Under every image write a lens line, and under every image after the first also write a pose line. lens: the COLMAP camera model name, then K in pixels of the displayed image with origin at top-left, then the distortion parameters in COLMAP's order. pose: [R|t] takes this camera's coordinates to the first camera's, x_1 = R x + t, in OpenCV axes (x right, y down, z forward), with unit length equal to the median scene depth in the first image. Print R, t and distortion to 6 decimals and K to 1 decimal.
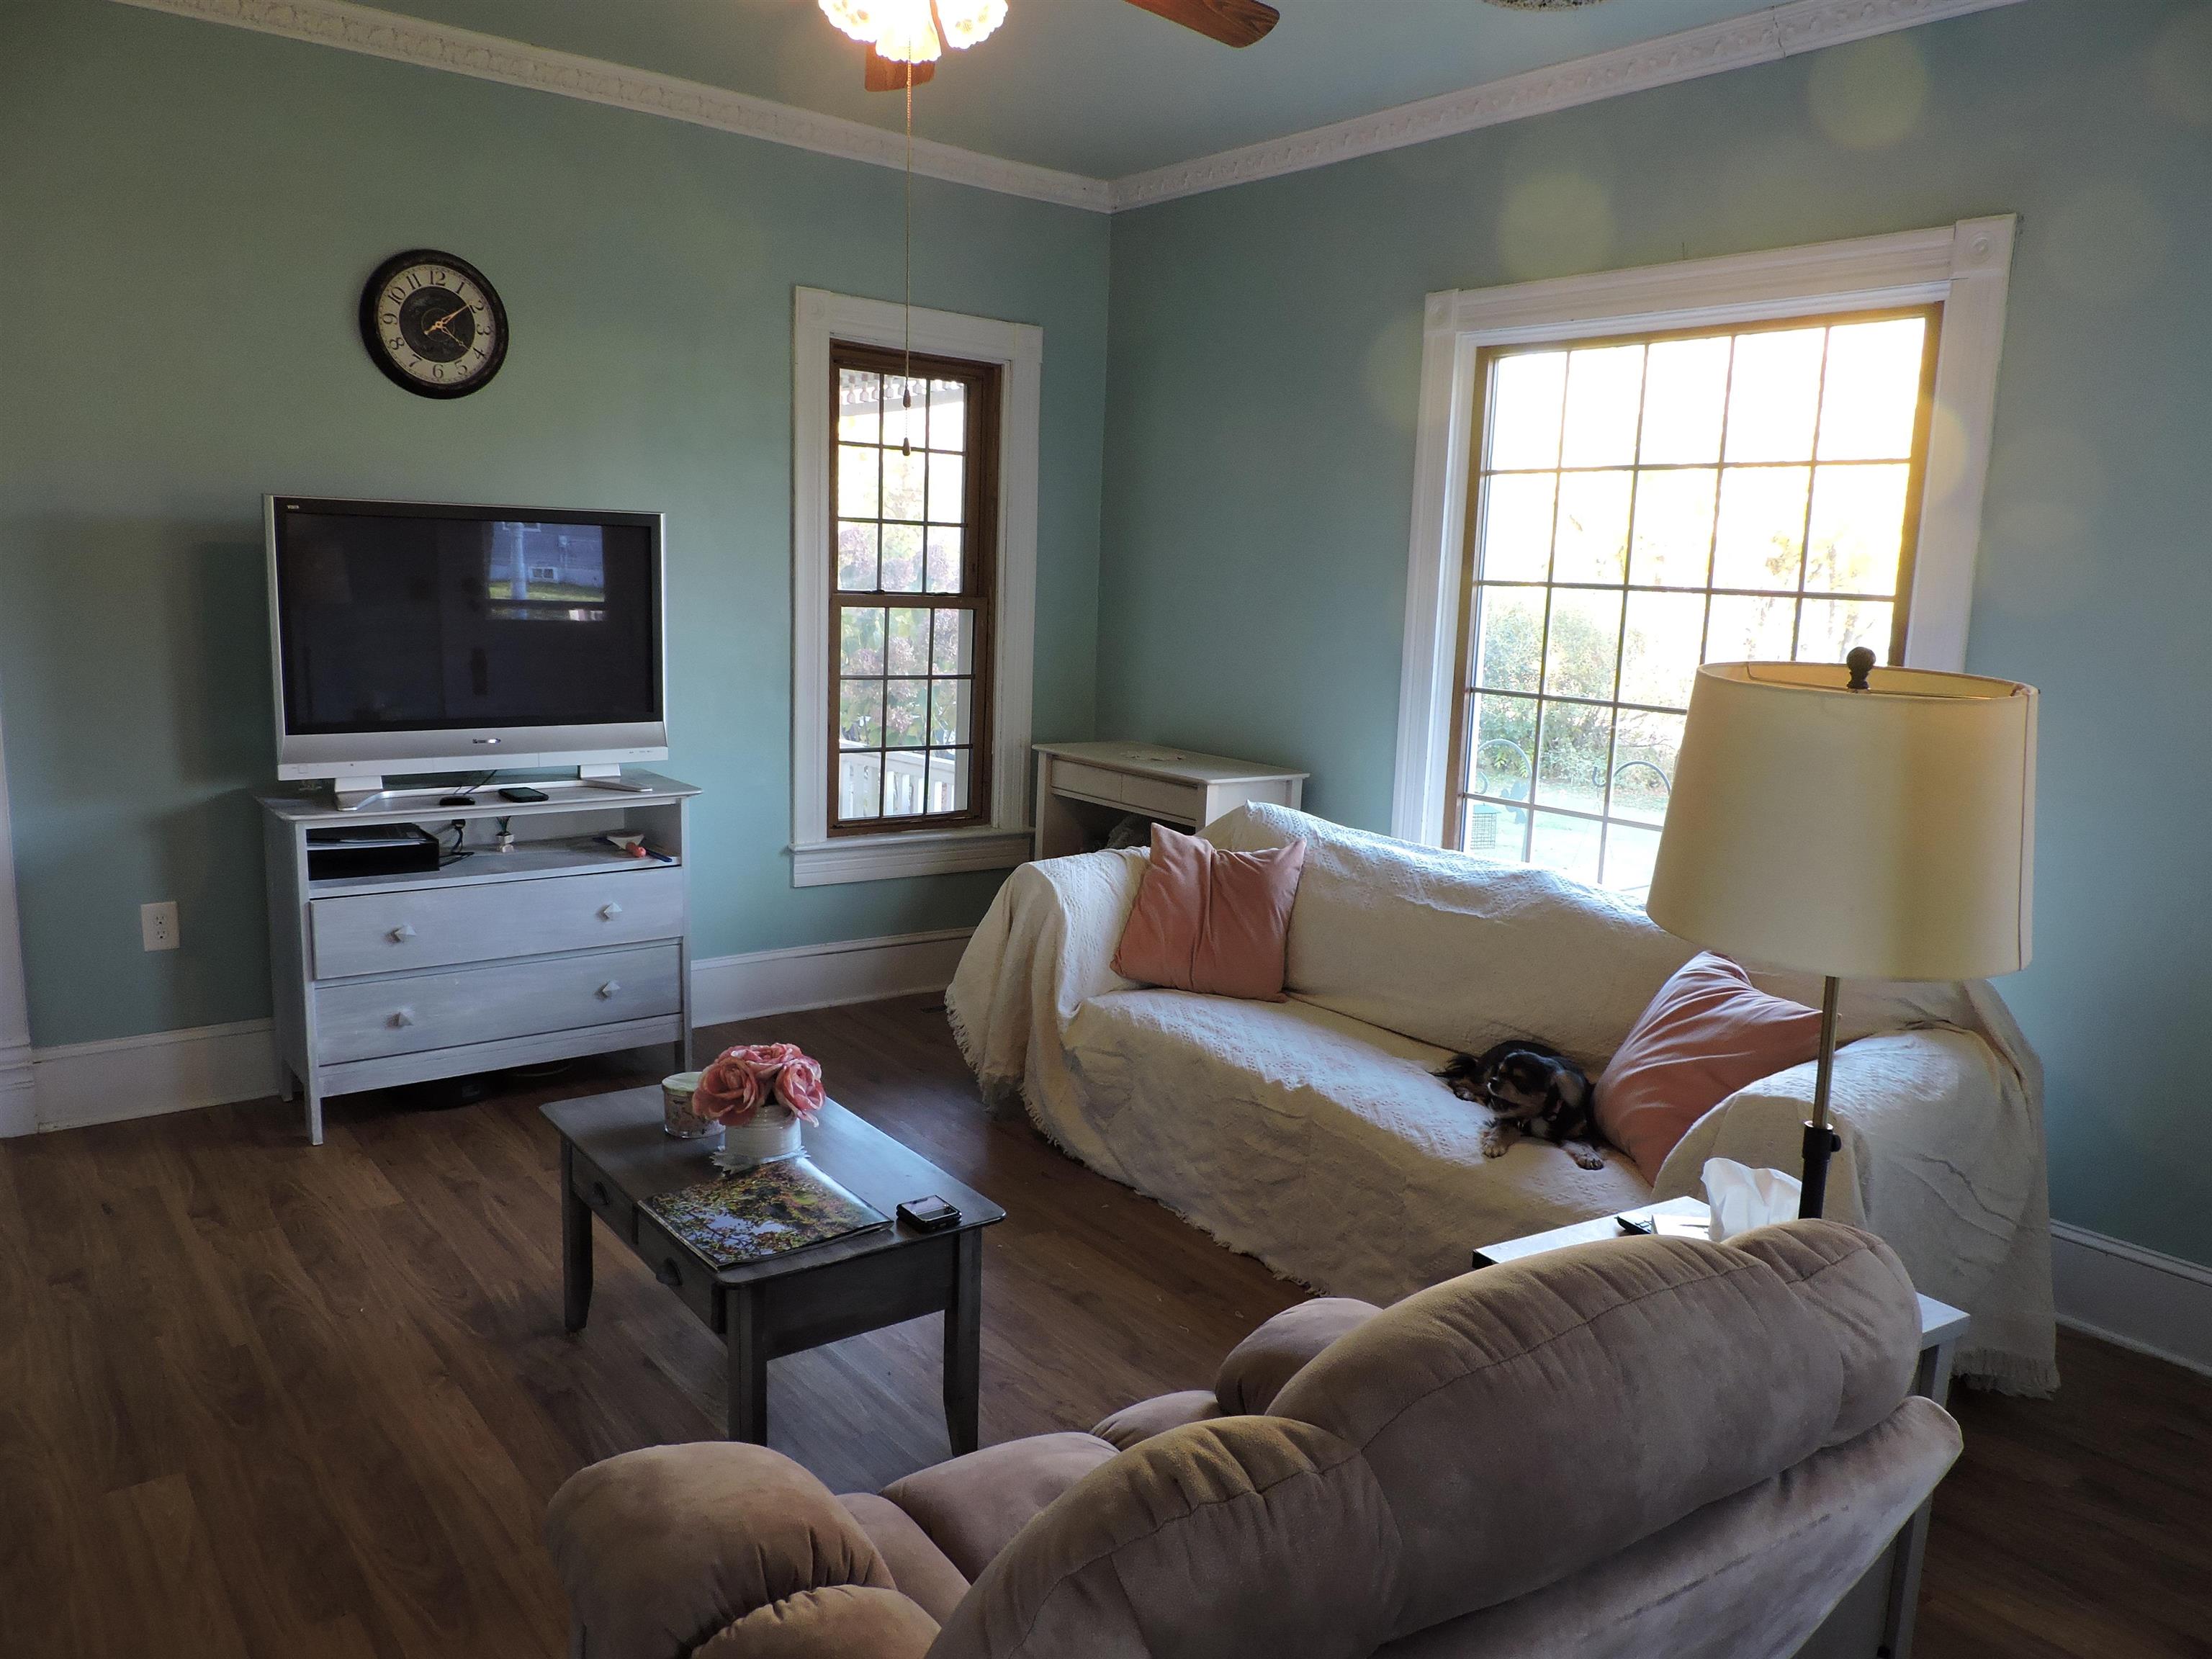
lens RADIAL K [[1553.7, 0, 1109.4], [0, 1553.7, 841.8], [0, 0, 1]] dist [-0.020502, -0.001739]
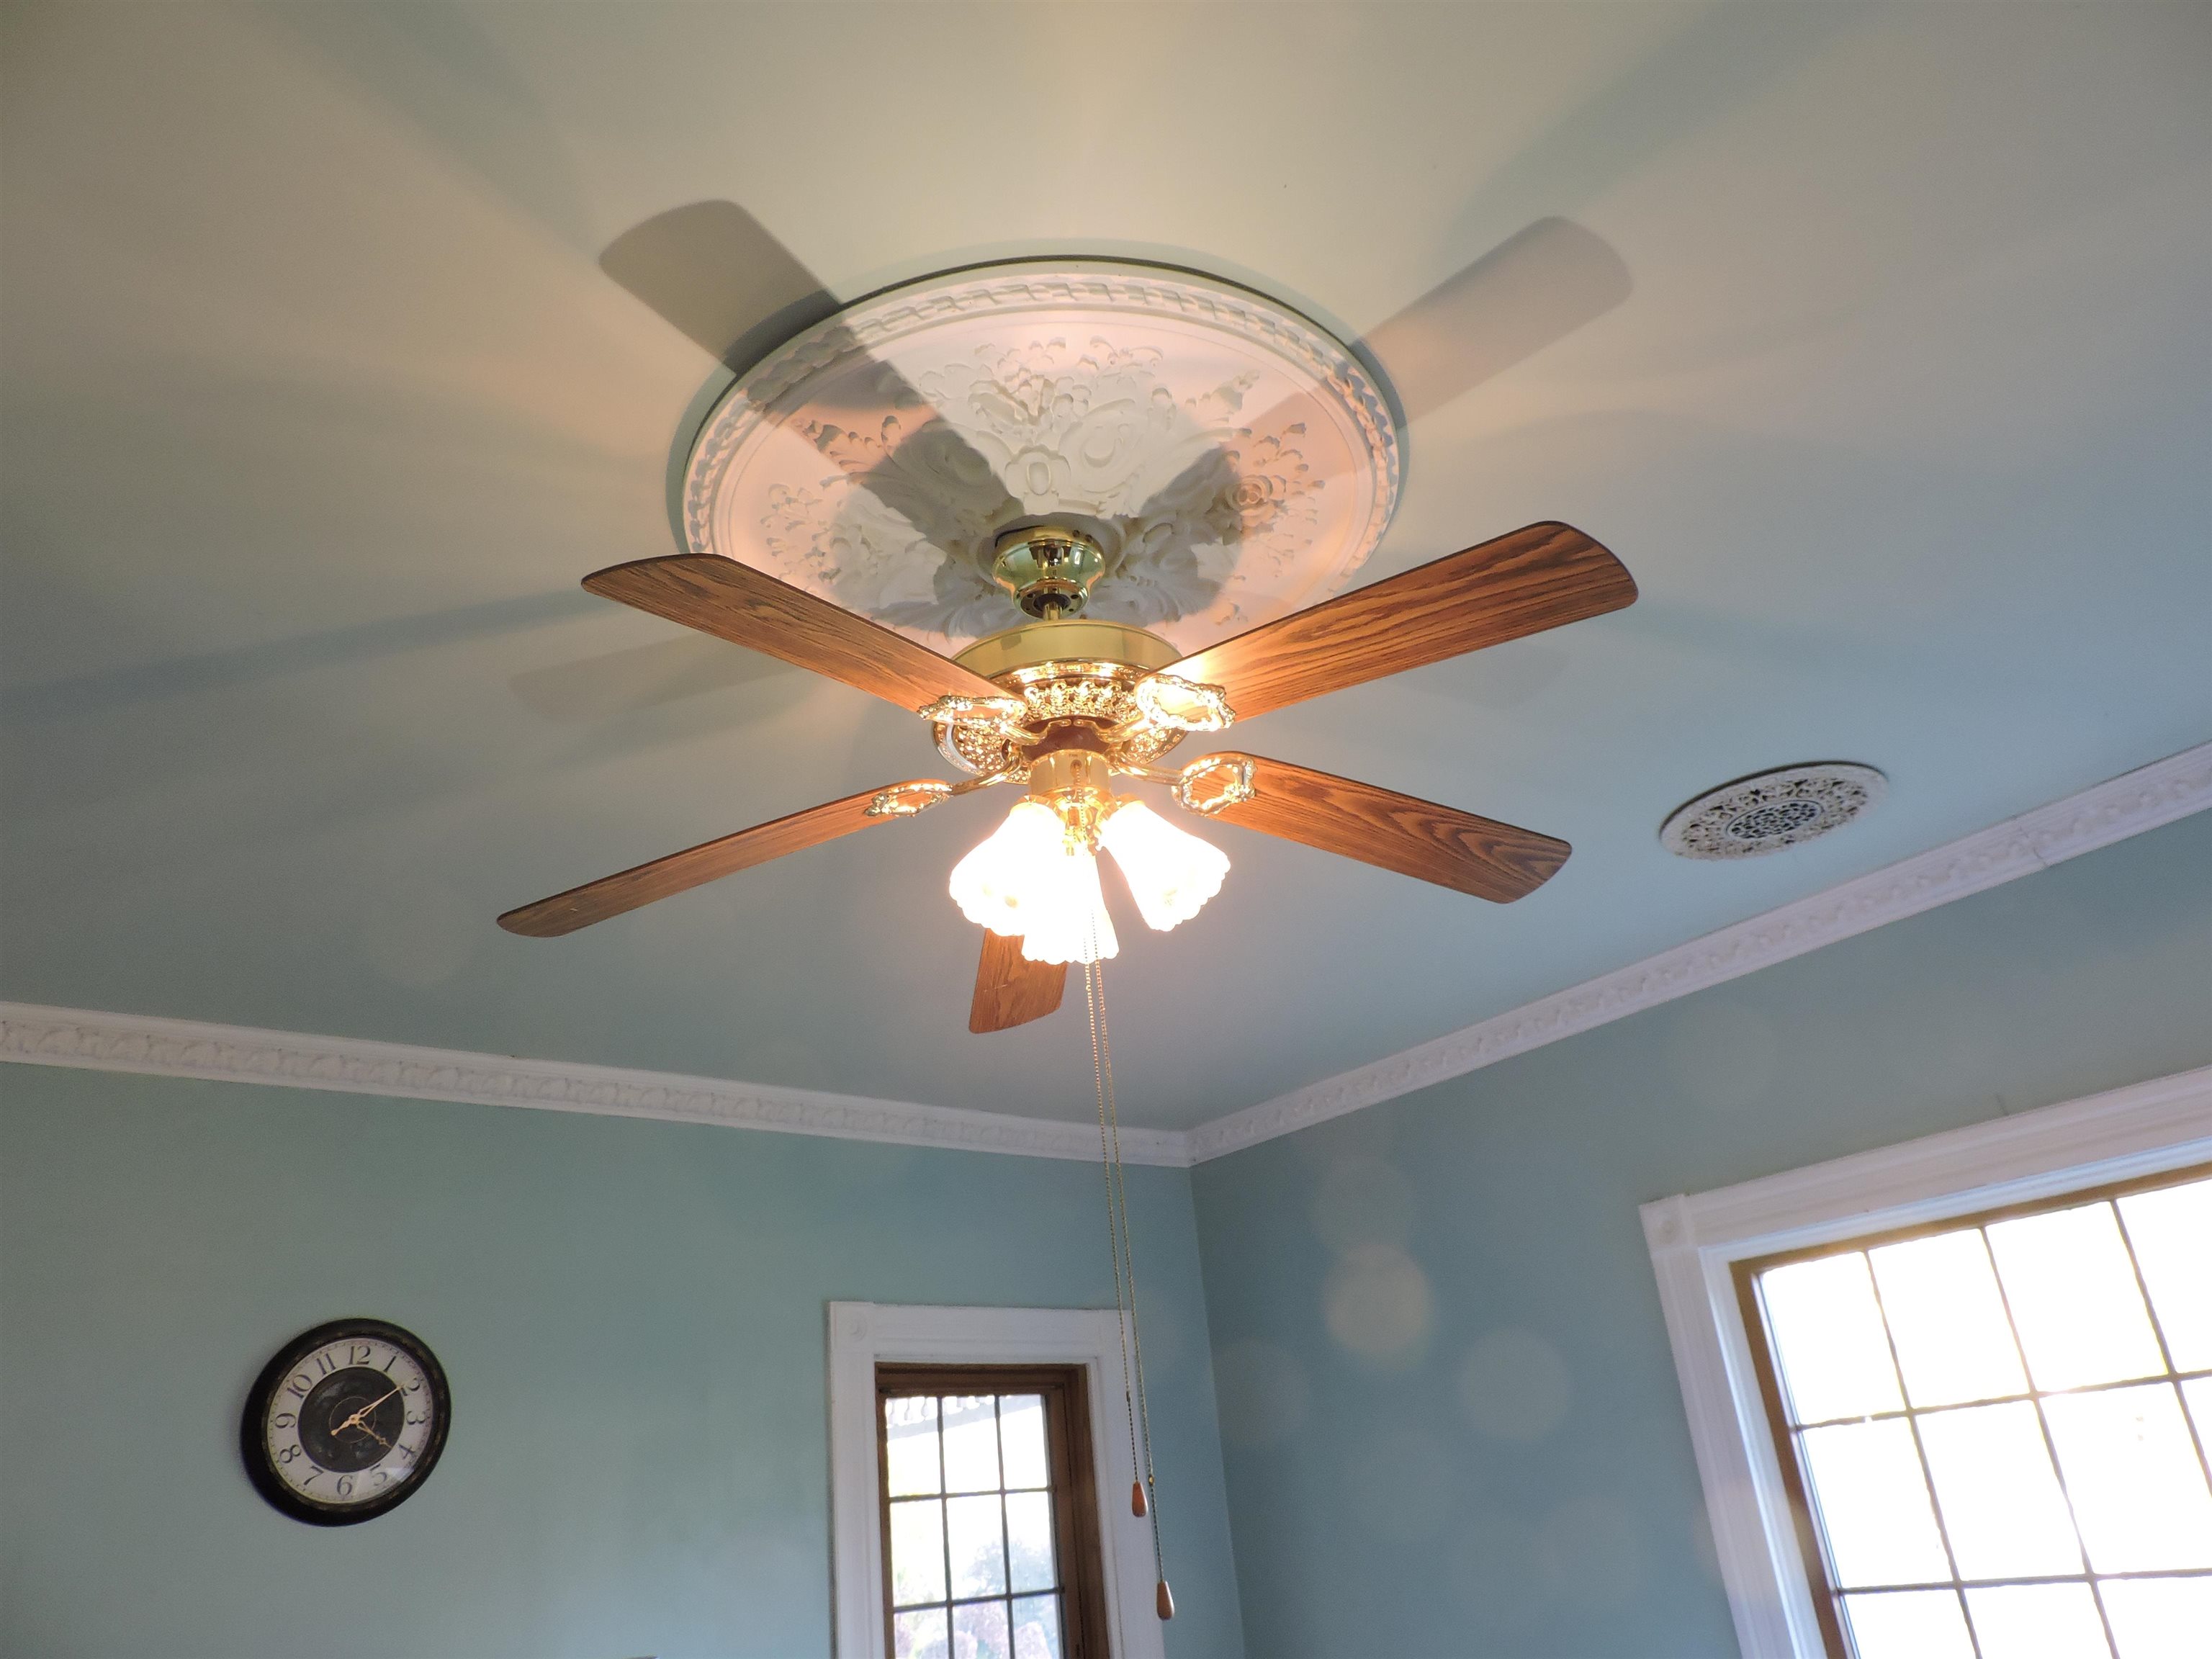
lens RADIAL K [[1589.7, 0, 1107.0], [0, 1589.7, 841.6], [0, 0, 1]] dist [-0.015439, 0.000489]
pose [[0.991699, -0.120040, 0.046091, -0.084108], [0.125252, 0.820720, -0.557432, -0.098100], [0.029086, 0.558578, 0.828942, 0.240068]]
